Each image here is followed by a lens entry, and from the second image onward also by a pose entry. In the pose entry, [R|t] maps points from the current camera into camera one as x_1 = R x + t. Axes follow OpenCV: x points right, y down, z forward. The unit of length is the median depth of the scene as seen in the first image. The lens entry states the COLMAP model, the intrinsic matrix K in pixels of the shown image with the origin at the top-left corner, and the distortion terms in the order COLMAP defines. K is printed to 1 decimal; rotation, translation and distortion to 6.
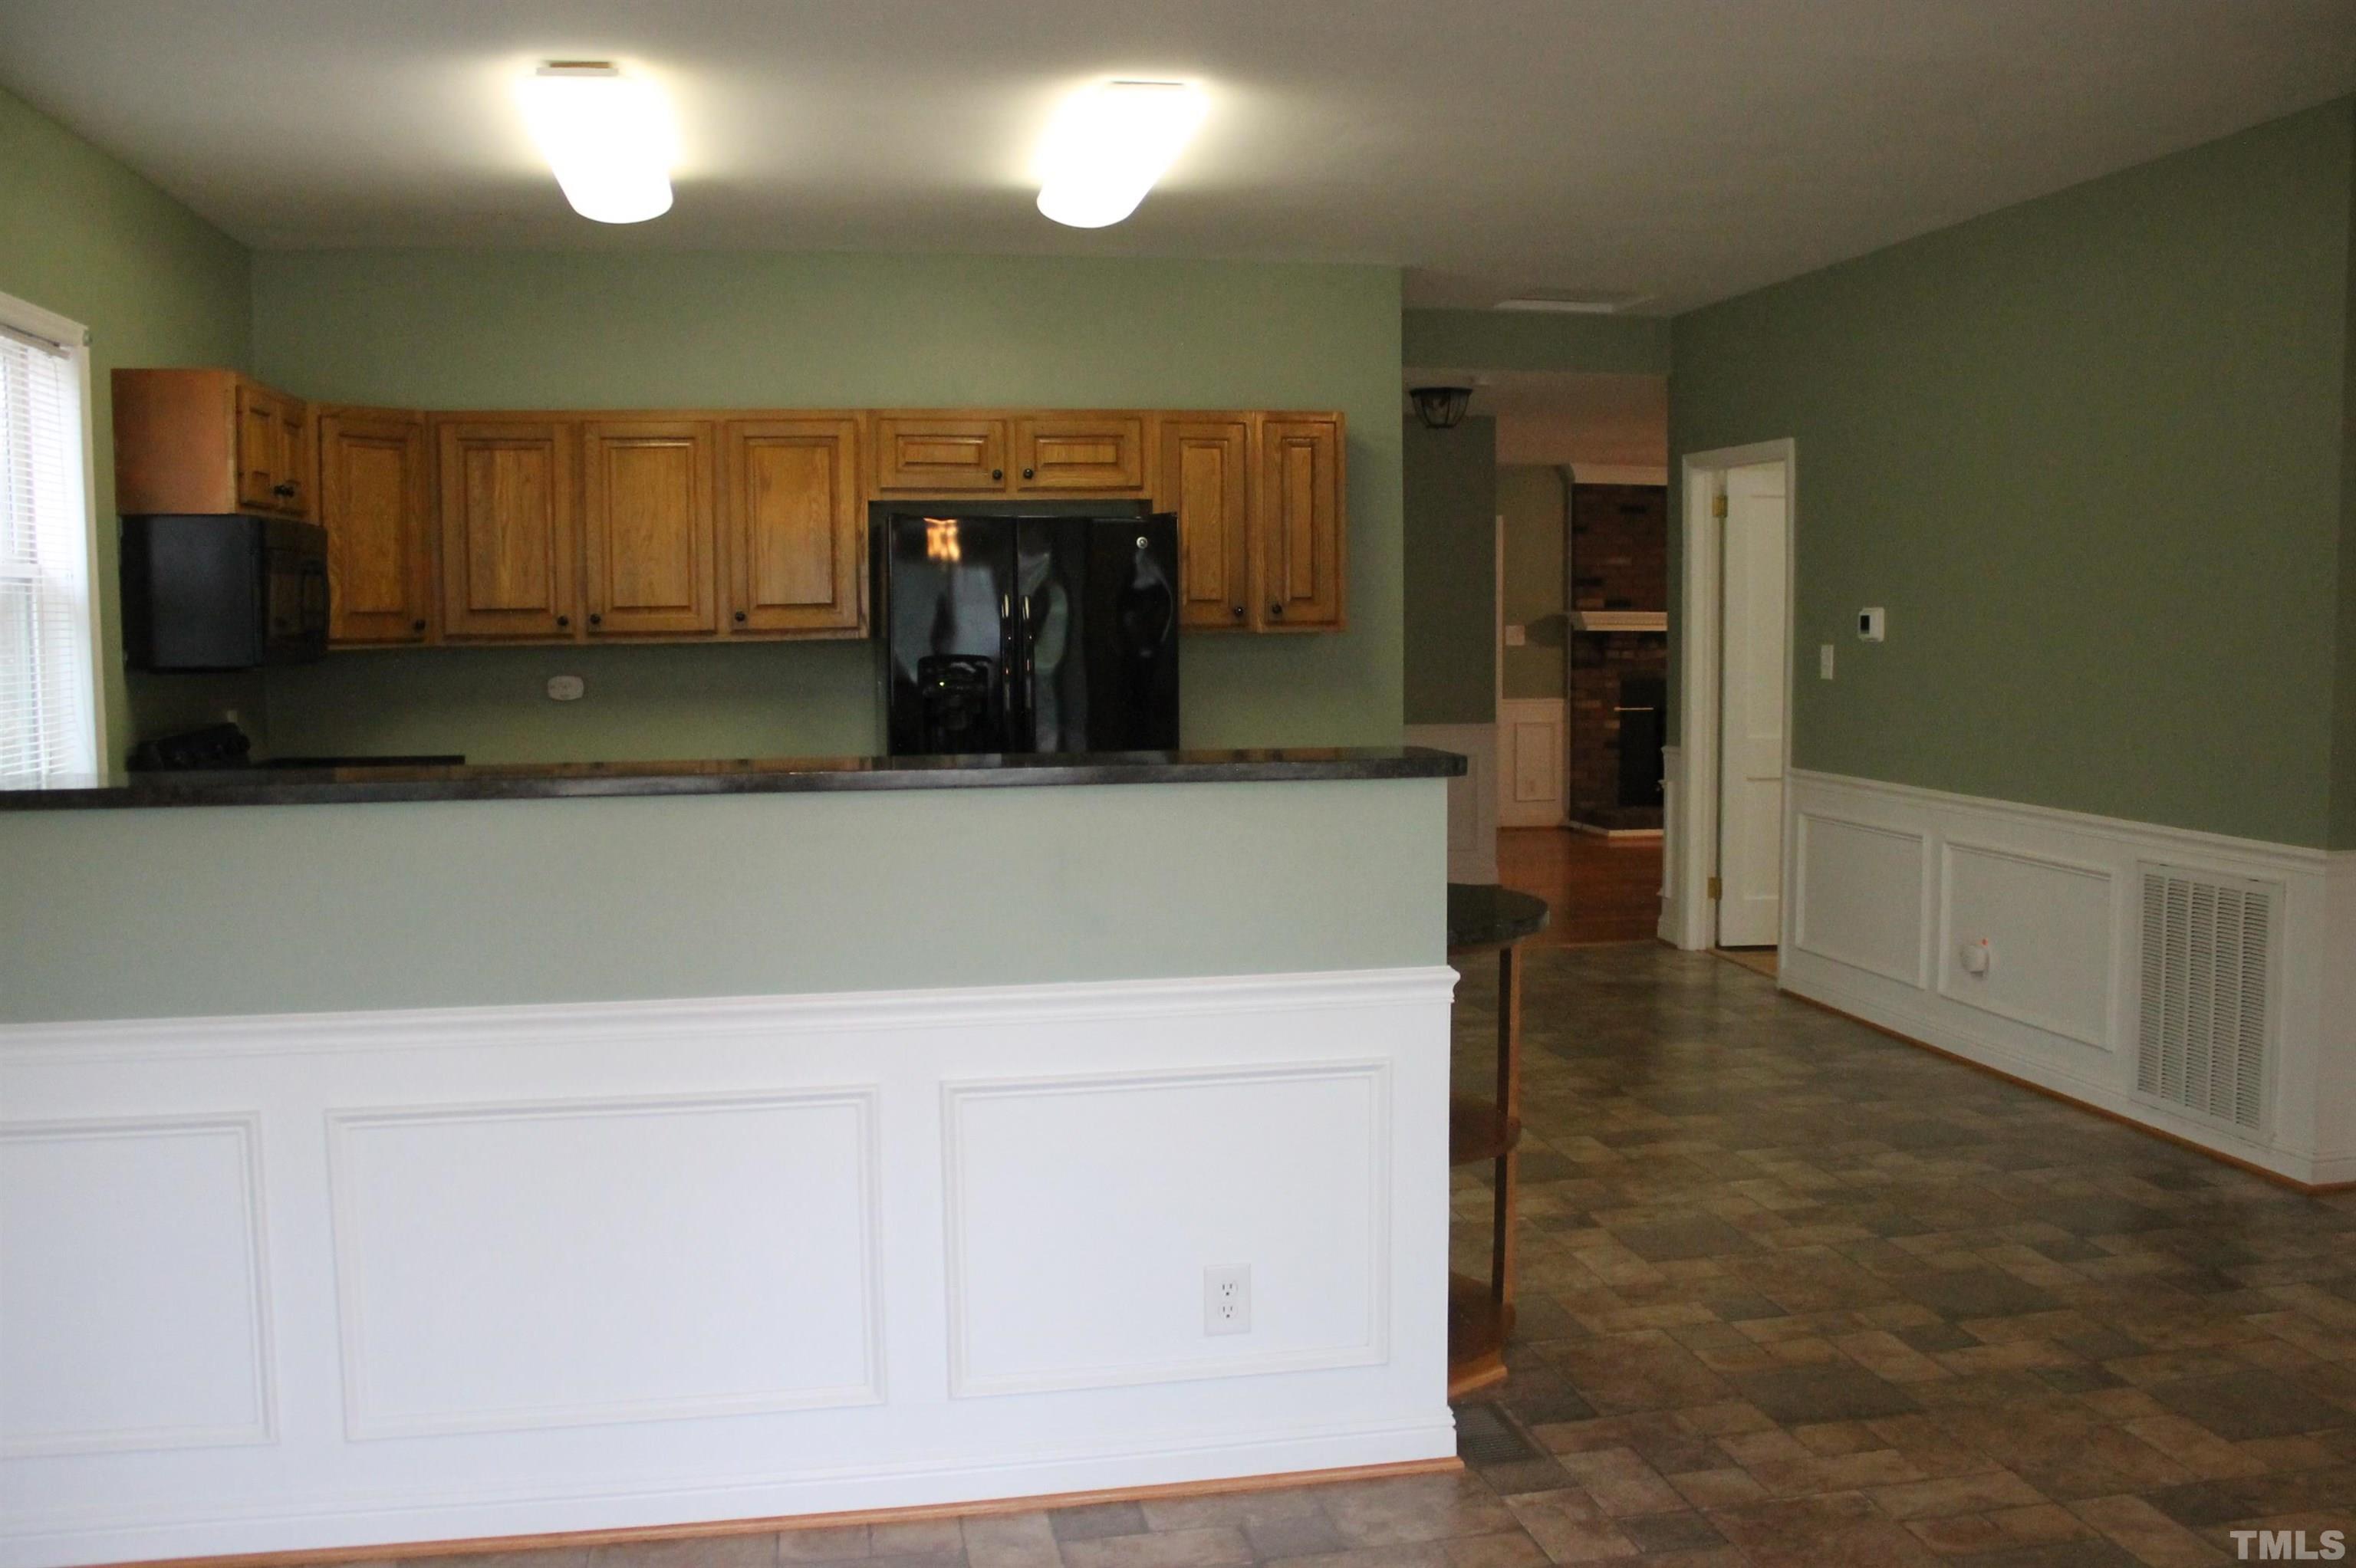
lens RADIAL K [[2039.0, 0, 1204.0], [0, 2039.0, 763.9], [0, 0, 1]] dist [-0.159560, 0.148759]
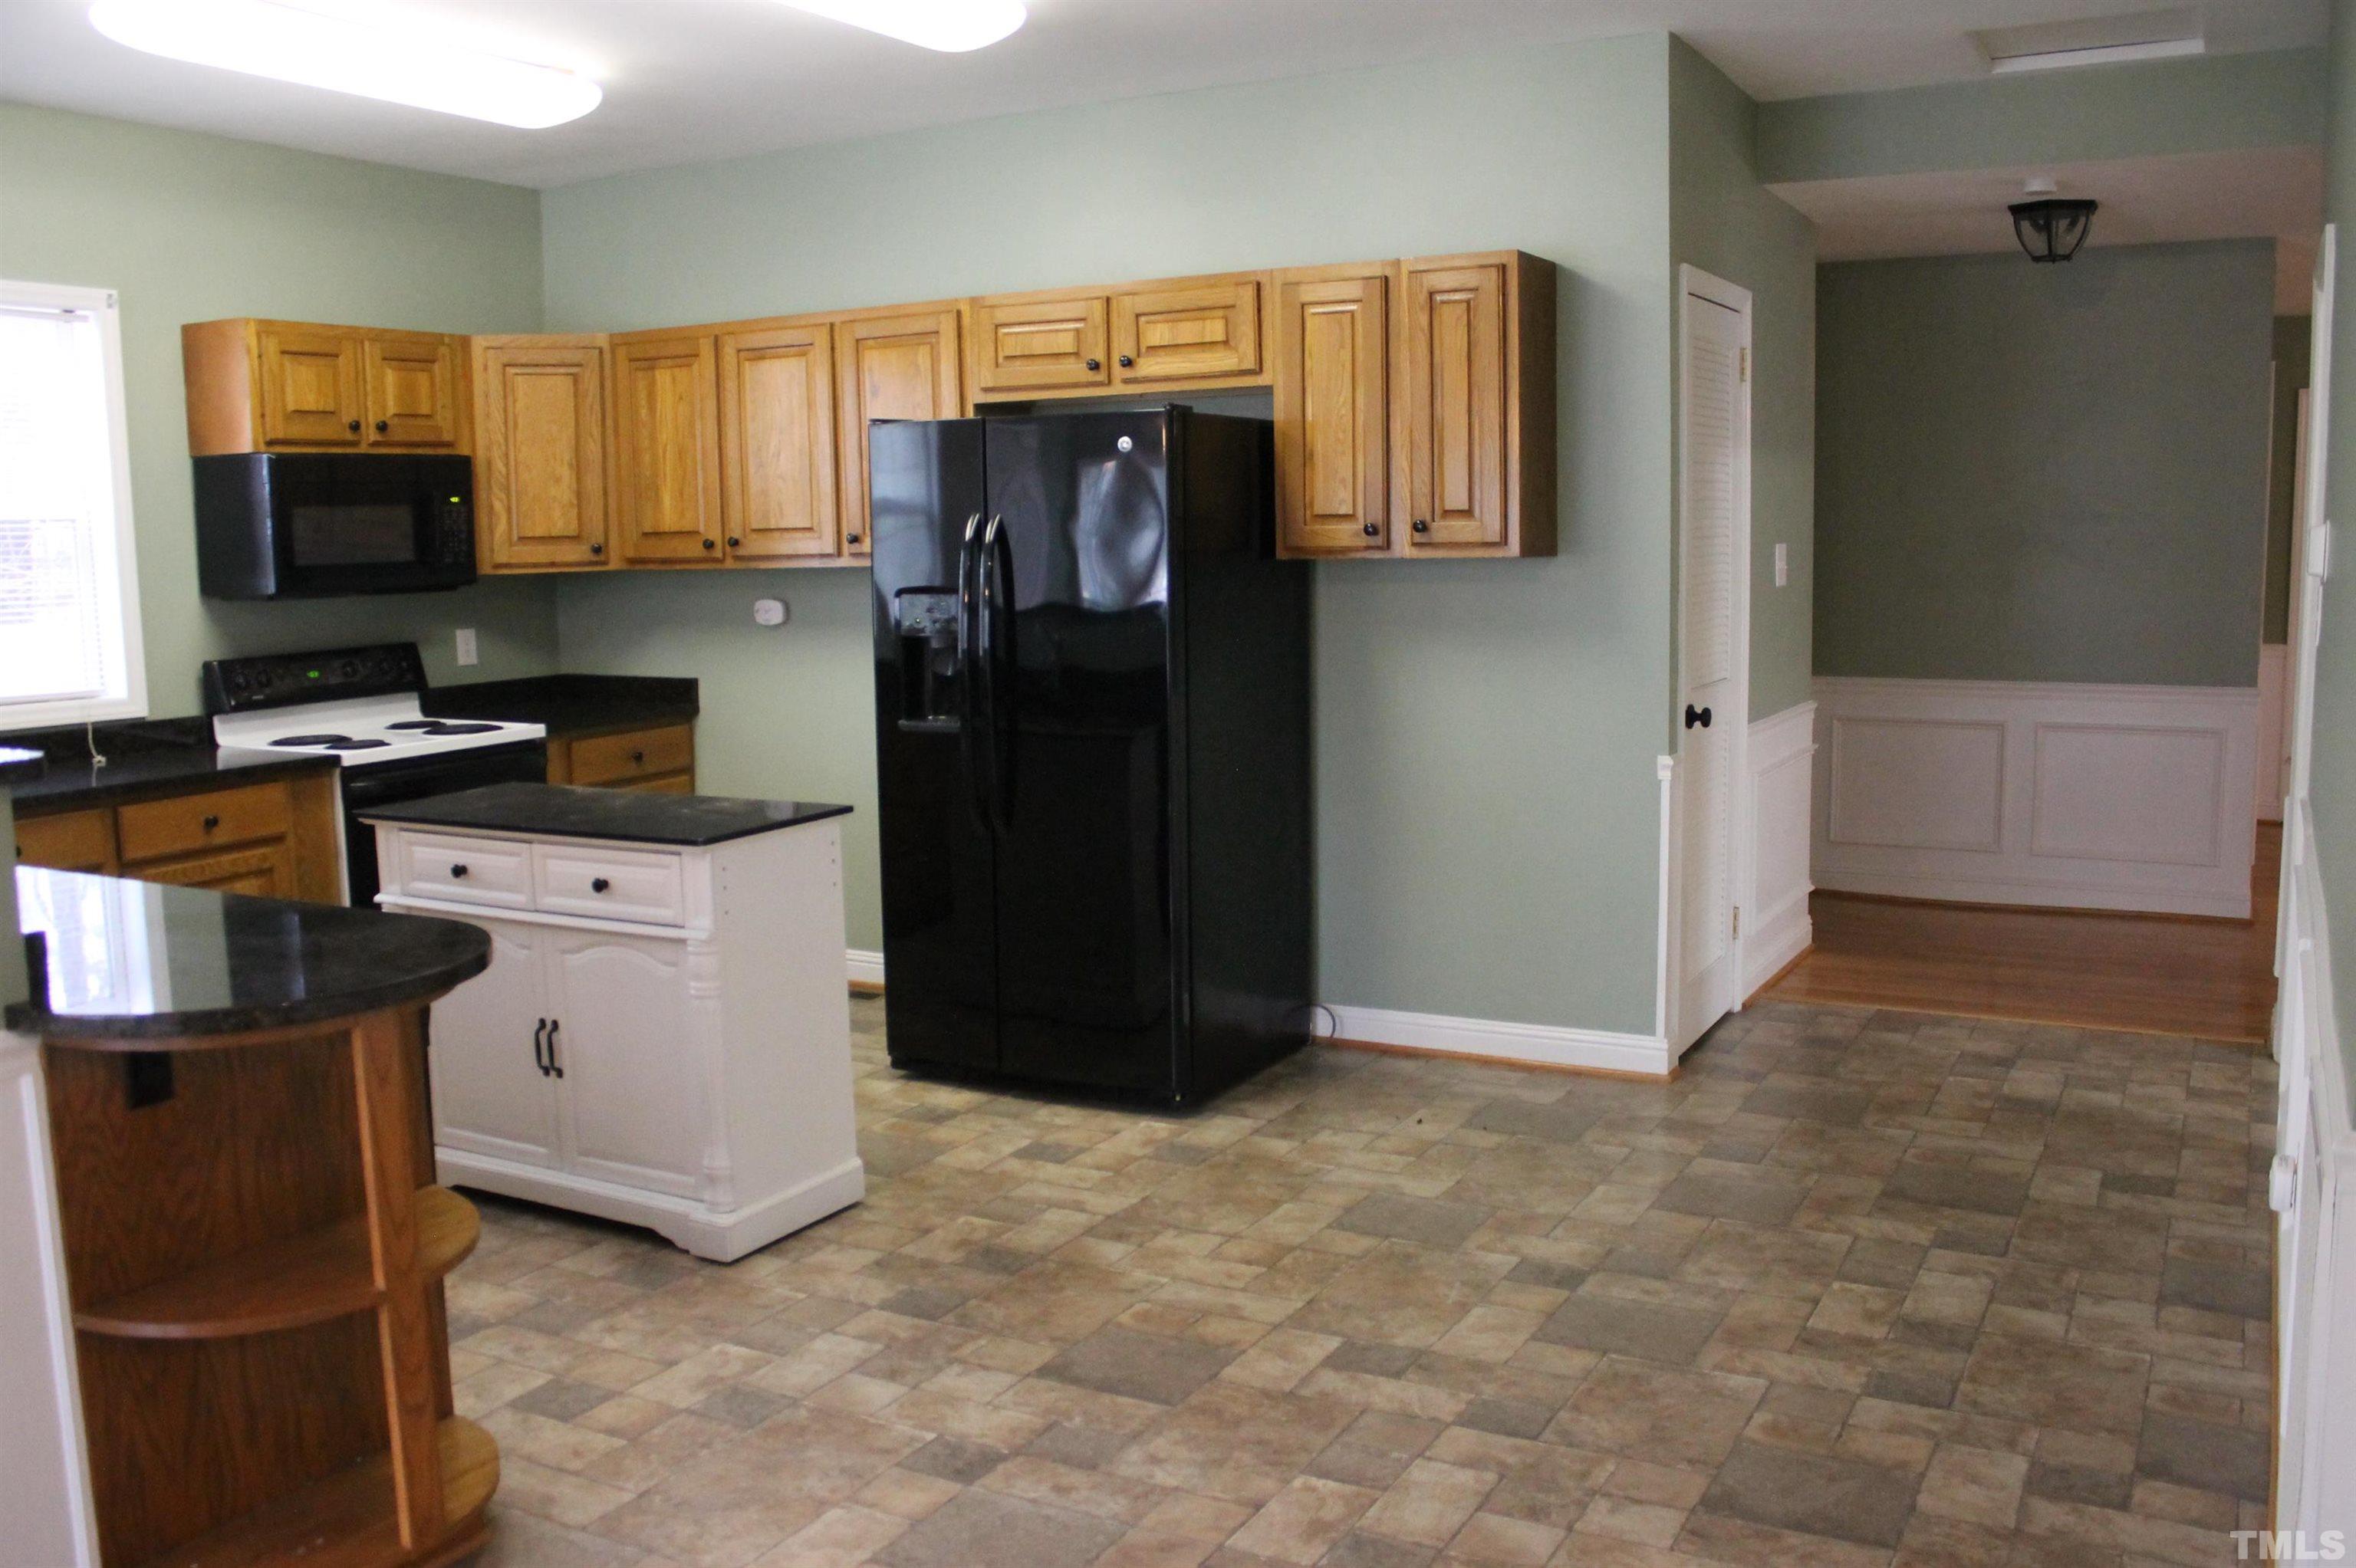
lens RADIAL K [[2039.0, 0, 1199.7], [0, 2039.0, 787.2], [0, 0, 1]] dist [-0.159560, 0.148759]
pose [[0.760155, 0.077731, -0.645076, 0.476185], [-0.037319, 0.996402, 0.076089, -0.036236], [0.648669, -0.033766, 0.760321, 0.400699]]
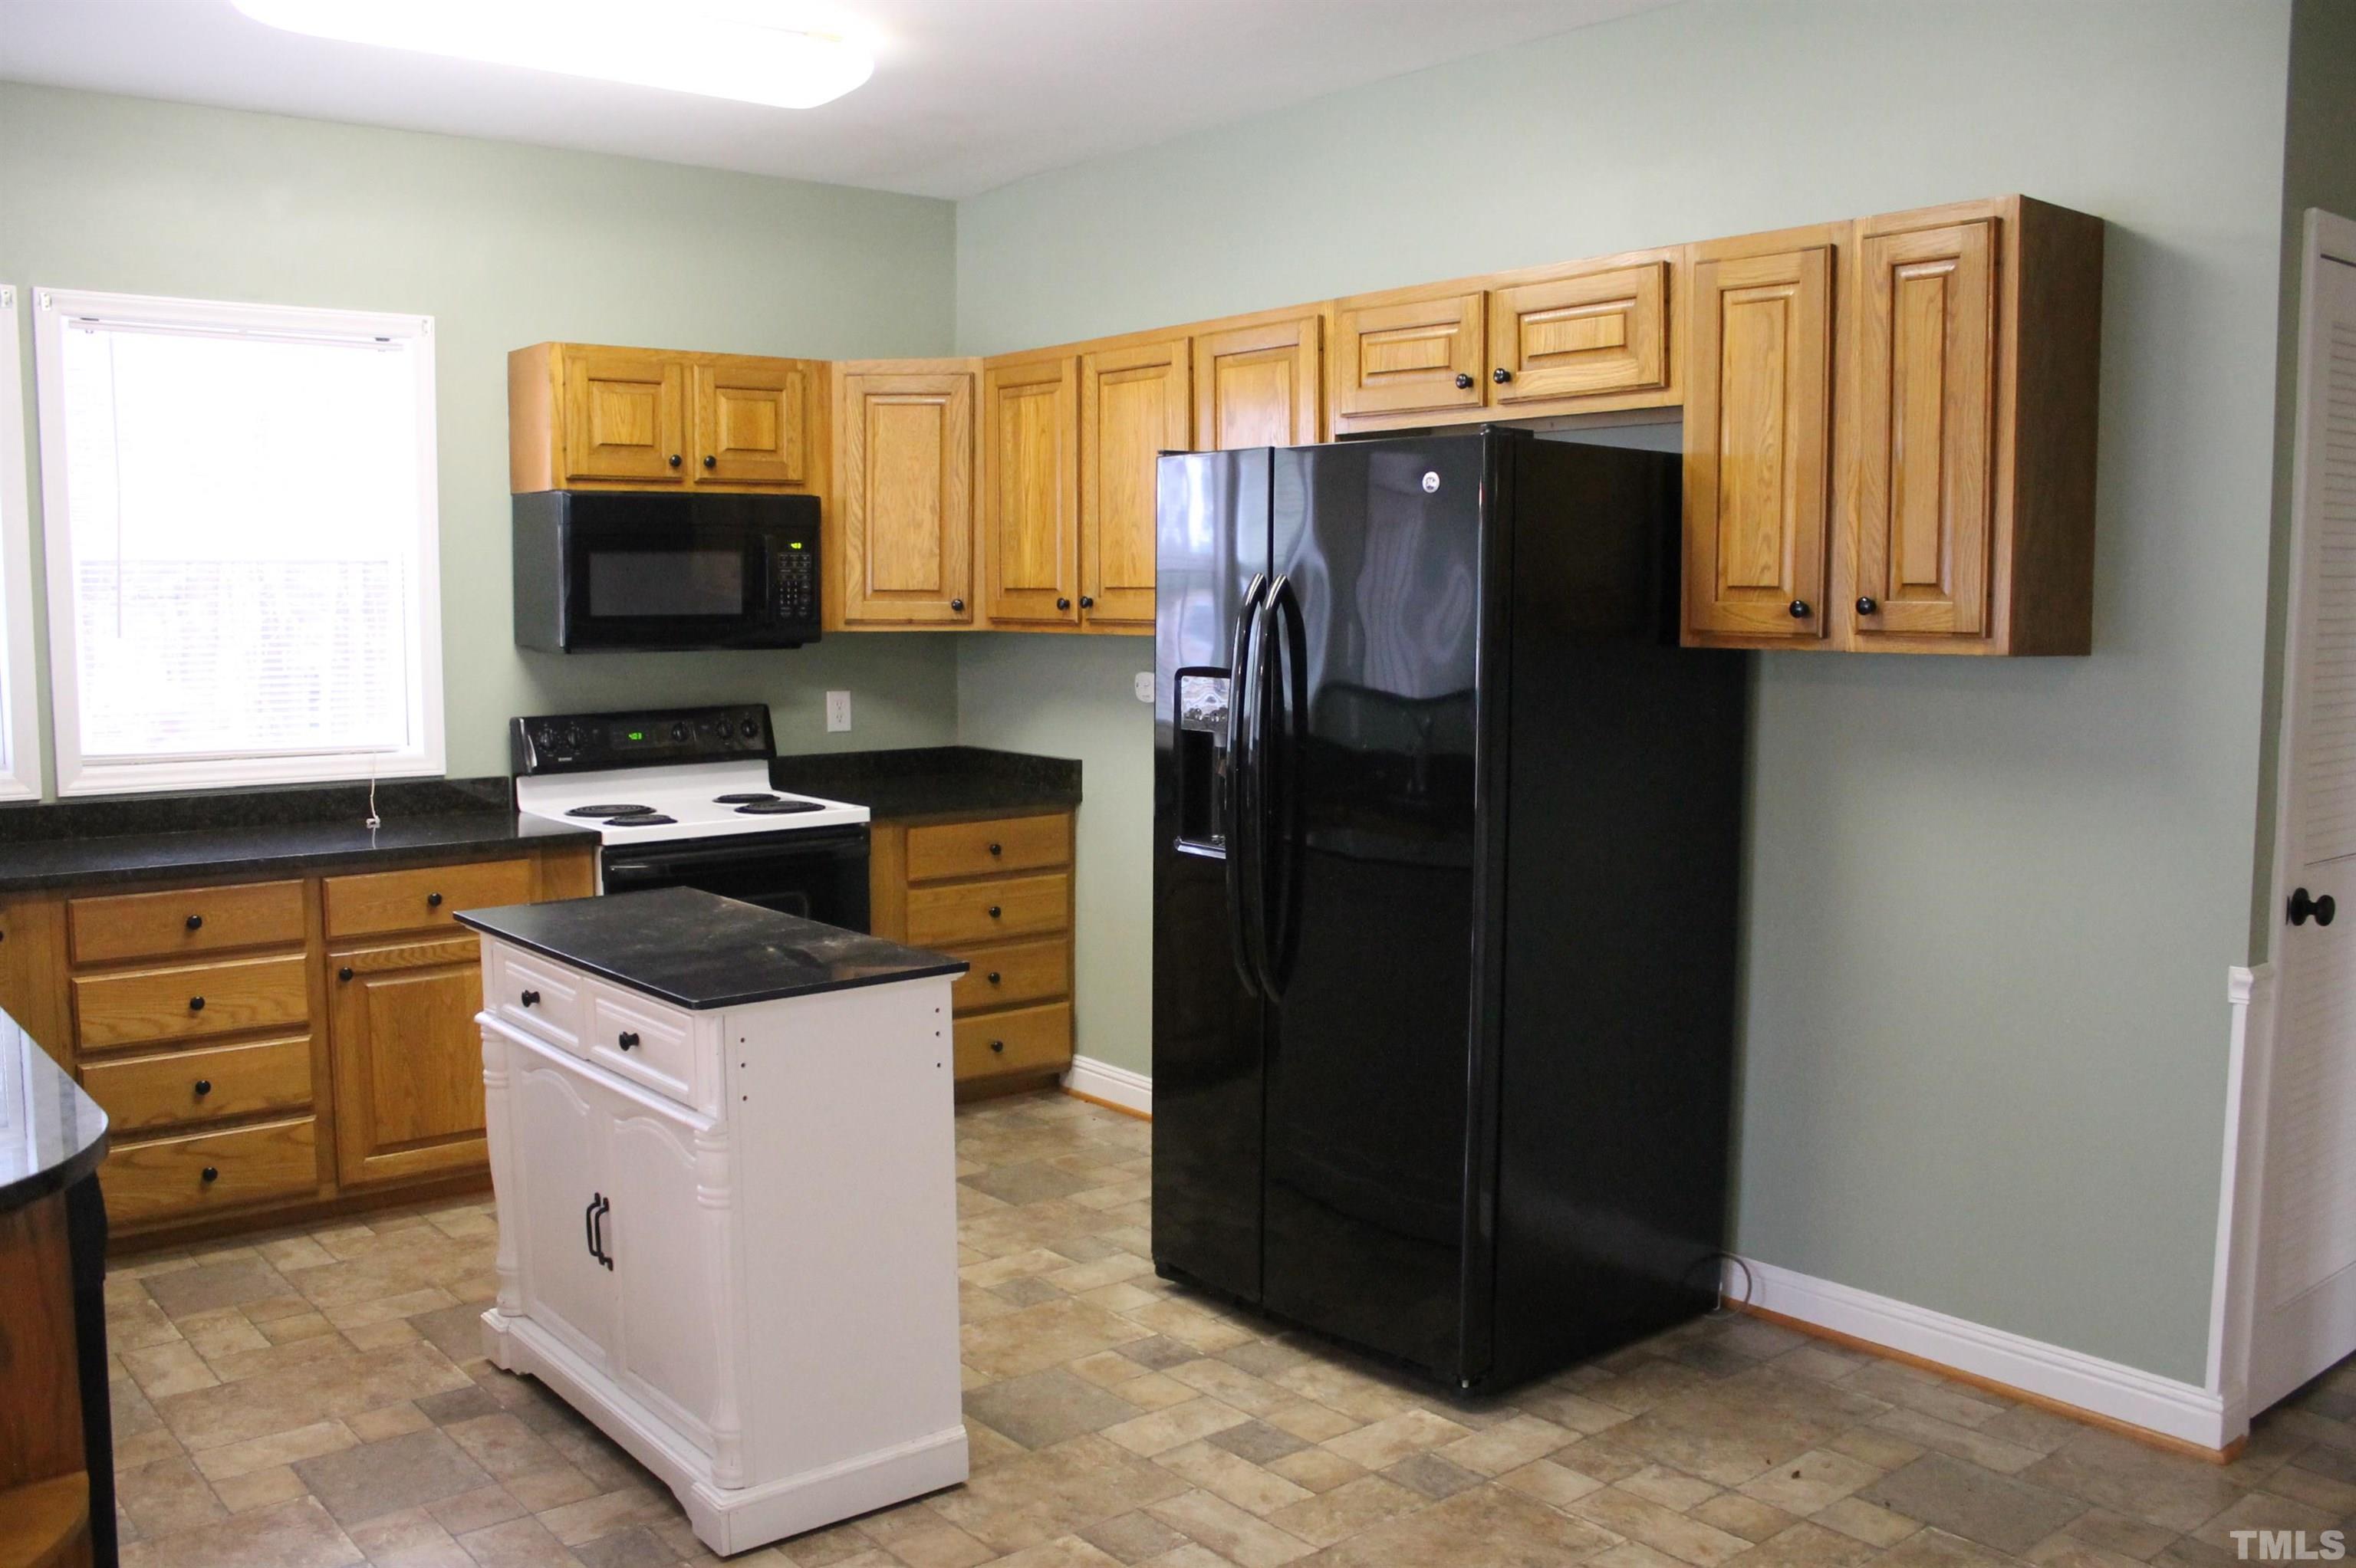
lens RADIAL K [[2039.0, 0, 1189.9], [0, 2039.0, 794.9], [0, 0, 1]] dist [-0.159560, 0.148759]
pose [[0.460411, 0.096020, -0.882497, 0.419528], [-0.071847, 0.994902, 0.070767, -0.054686], [0.884793, 0.030823, 0.464963, 0.645720]]
